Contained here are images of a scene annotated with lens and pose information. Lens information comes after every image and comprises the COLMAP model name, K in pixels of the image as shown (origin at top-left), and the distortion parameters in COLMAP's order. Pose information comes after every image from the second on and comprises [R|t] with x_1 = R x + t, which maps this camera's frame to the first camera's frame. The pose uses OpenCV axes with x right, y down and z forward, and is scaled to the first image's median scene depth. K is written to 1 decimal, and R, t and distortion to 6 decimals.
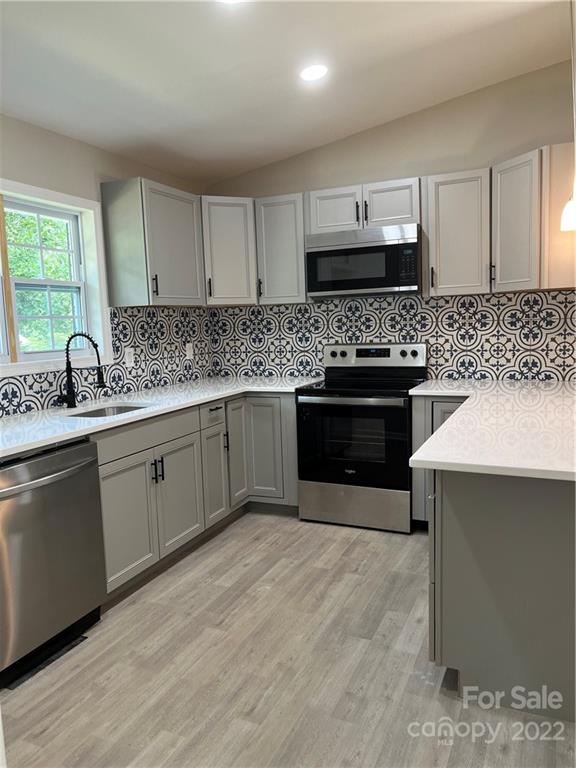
lens RADIAL K [[584.5, 0, 293.5], [0, 584.5, 384.3], [0, 0, 1]] dist [0.025023, -0.019242]
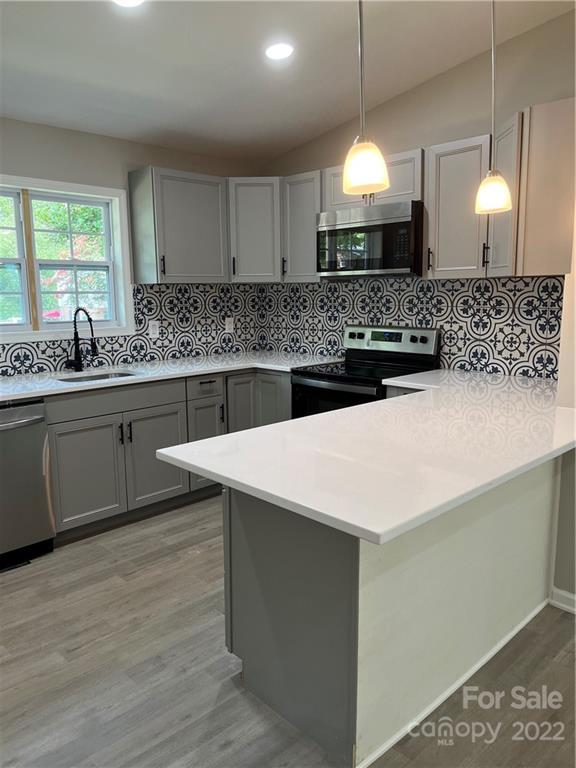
lens RADIAL K [[584.5, 0, 292.7], [0, 584.5, 381.8], [0, 0, 1]] dist [0.025023, -0.019242]
pose [[0.929429, 0.082025, -0.359768, 0.385558], [-0.062091, 0.995843, 0.066639, -0.038581], [0.363739, -0.039598, 0.930659, 0.058311]]
